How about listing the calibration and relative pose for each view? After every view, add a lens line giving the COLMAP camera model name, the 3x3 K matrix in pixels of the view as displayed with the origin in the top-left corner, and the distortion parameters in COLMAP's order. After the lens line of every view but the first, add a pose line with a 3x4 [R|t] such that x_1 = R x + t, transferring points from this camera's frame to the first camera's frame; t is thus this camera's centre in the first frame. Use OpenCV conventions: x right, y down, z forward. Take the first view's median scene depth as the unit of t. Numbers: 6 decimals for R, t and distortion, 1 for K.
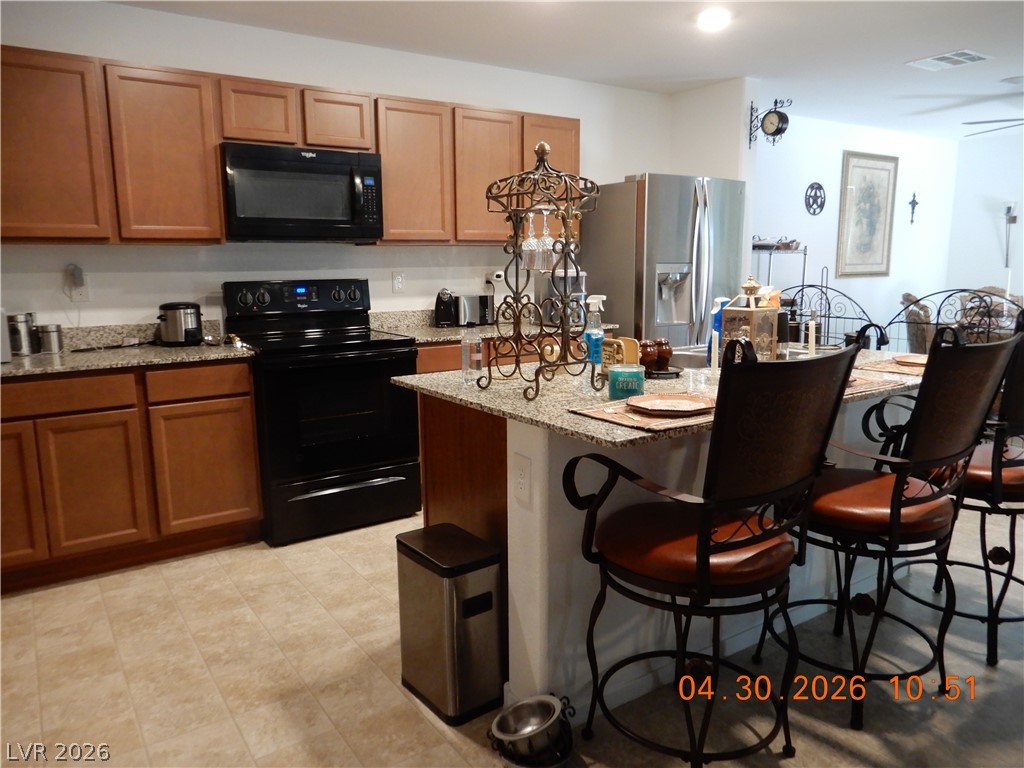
lens RADIAL K [[734.3, 0, 513.7], [0, 734.3, 382.6], [0, 0, 1]] dist [0.004627, 0.001015]
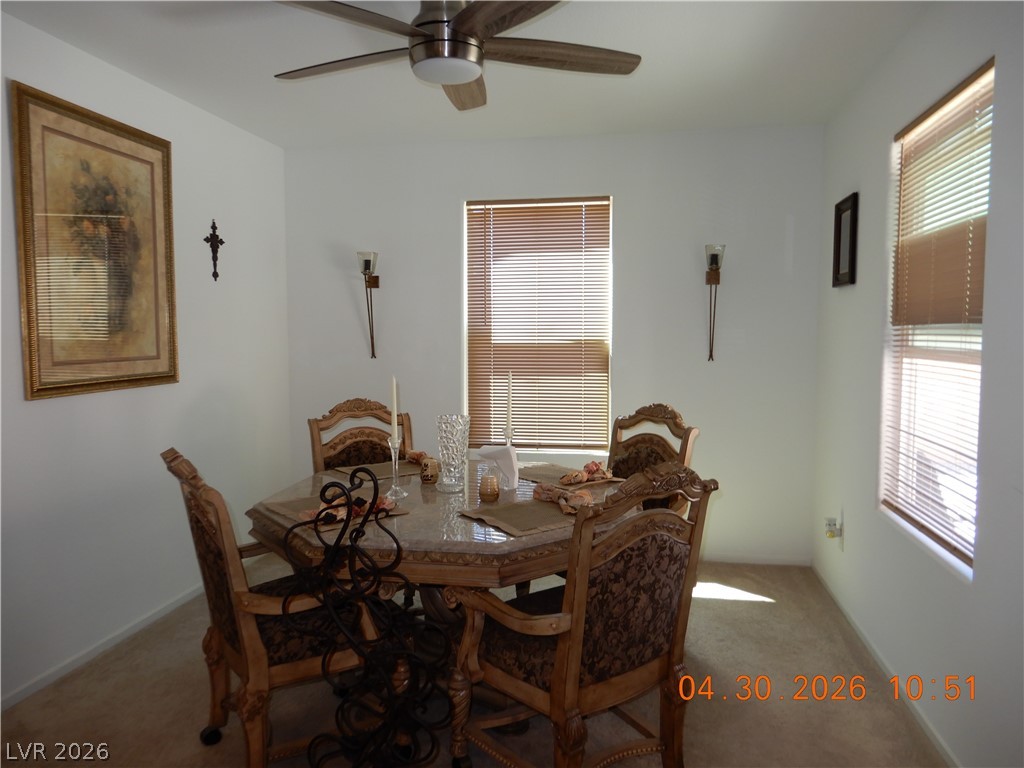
lens RADIAL K [[734.3, 0, 512.7], [0, 734.3, 382.3], [0, 0, 1]] dist [0.004627, 0.001015]
pose [[0.694975, -0.047656, 0.717453, 0.323159], [0.117731, 0.991877, -0.048159, -0.097138], [-0.709330, 0.117936, 0.694940, 0.516364]]
